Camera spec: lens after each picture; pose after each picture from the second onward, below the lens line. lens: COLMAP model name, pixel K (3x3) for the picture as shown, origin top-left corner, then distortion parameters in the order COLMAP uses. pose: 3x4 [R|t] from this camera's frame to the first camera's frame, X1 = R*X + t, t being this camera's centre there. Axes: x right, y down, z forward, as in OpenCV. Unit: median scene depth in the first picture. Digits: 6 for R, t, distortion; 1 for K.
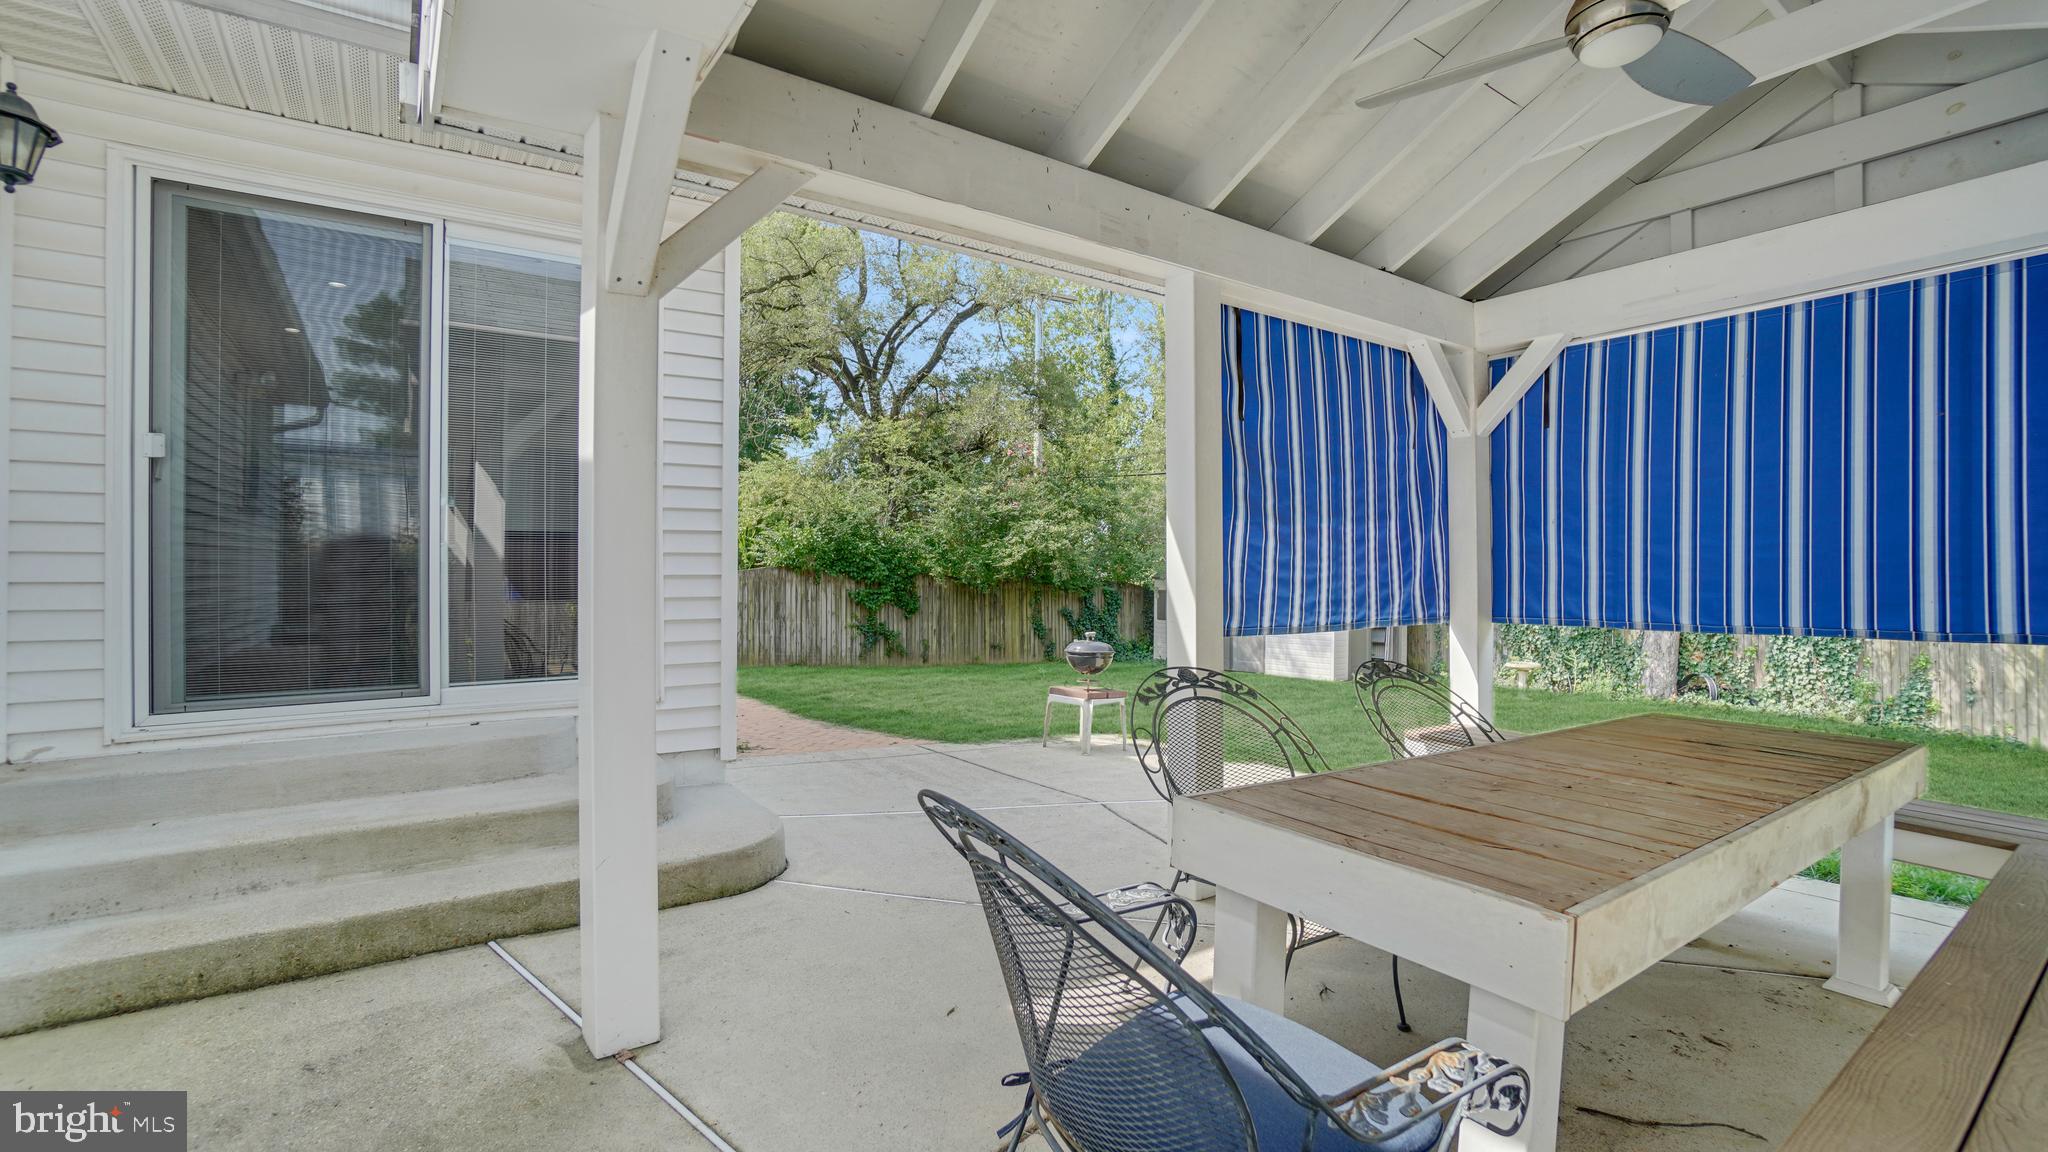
lens RADIAL K [[909.4, 0, 1016.3], [0, 909.4, 563.6], [0, 0, 1]] dist [-0.057739, 0.020071]
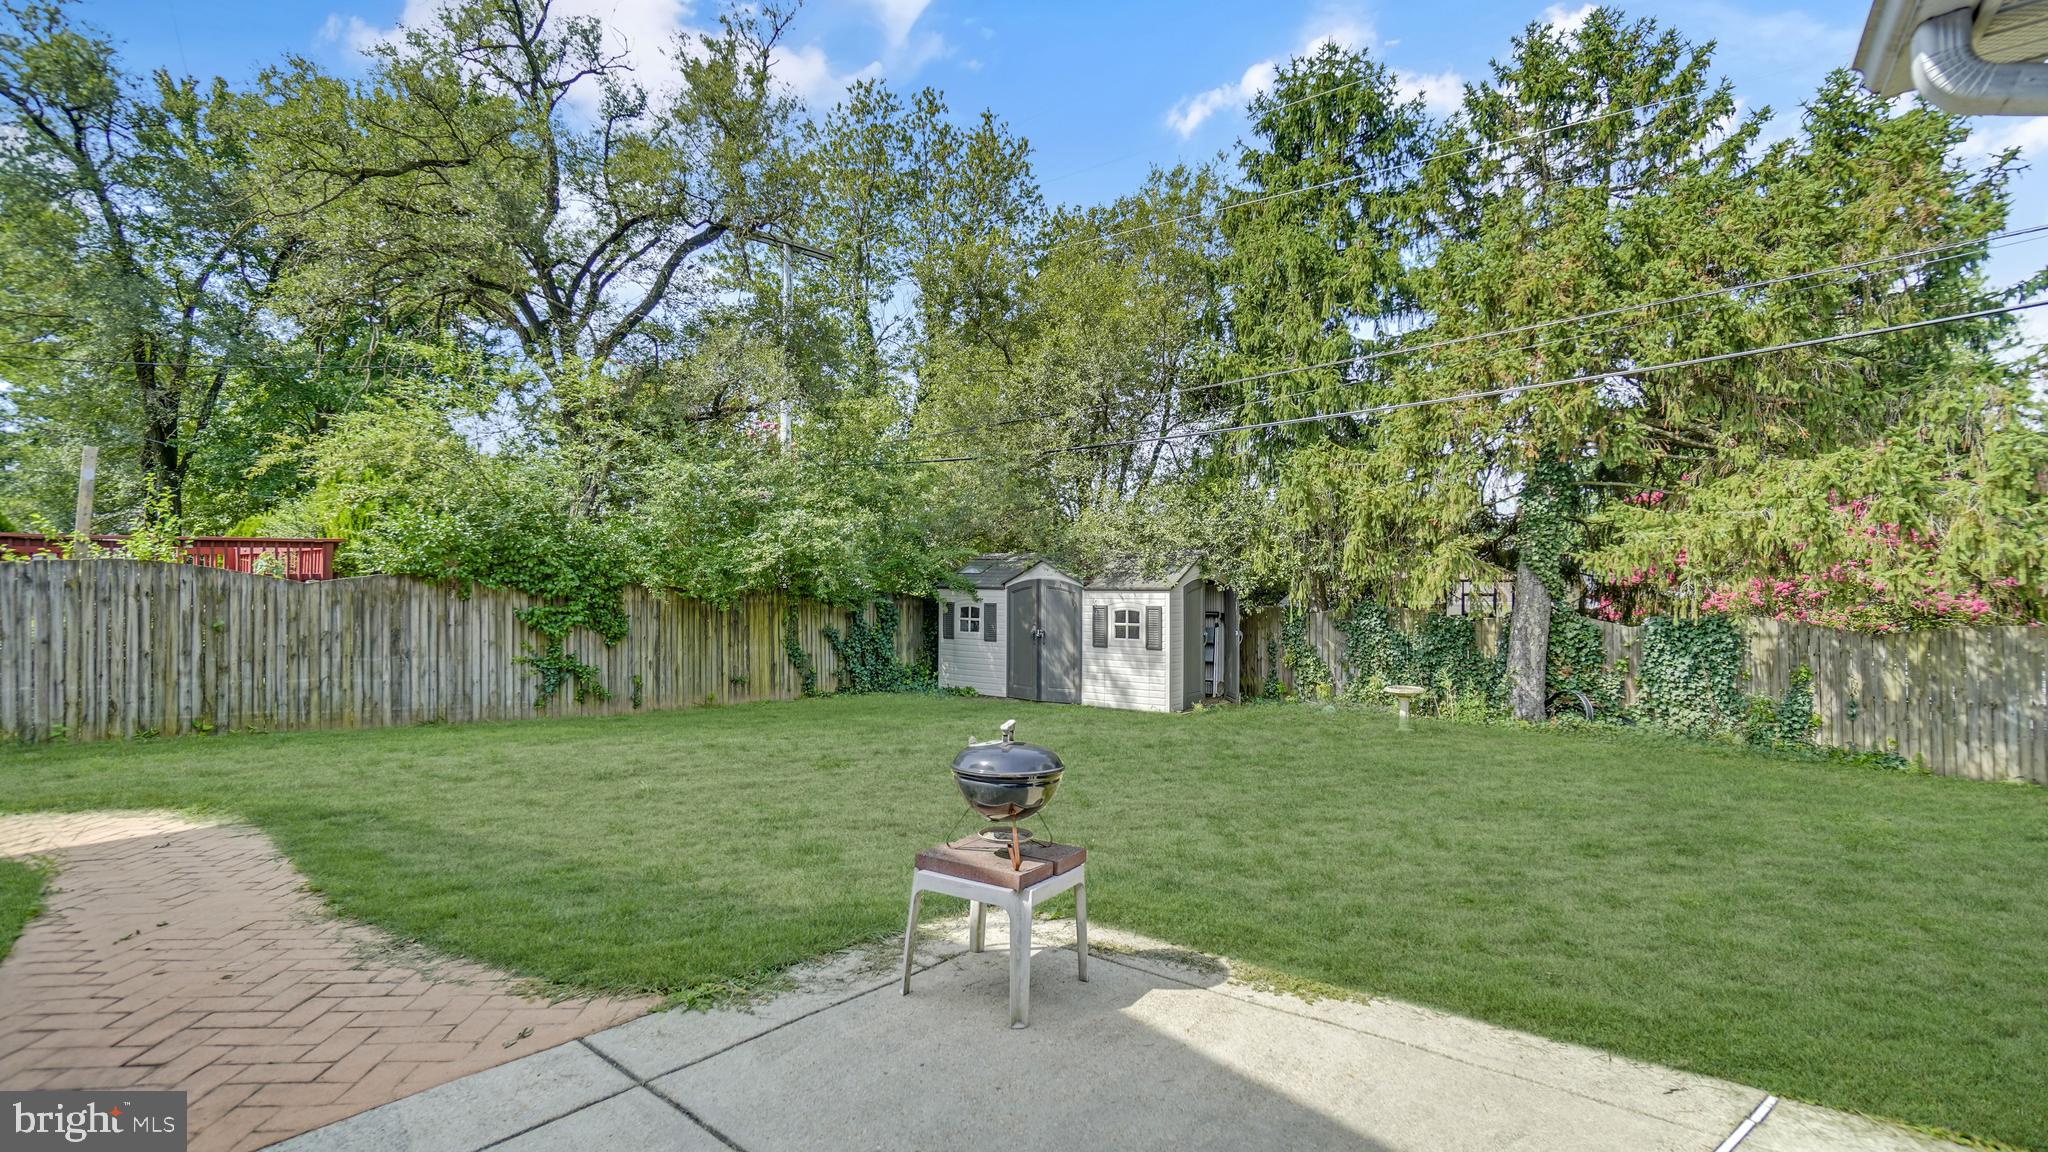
lens RADIAL K [[947.0, 0, 1025.4], [0, 947.0, 563.4], [0, 0, 1]] dist [-0.077724, 0.036018]
pose [[0.959612, 0.000089, 0.281325, -0.013524], [0.002095, 0.999970, -0.007465, 0.001306], [-0.281318, 0.007753, 0.959583, 0.209528]]
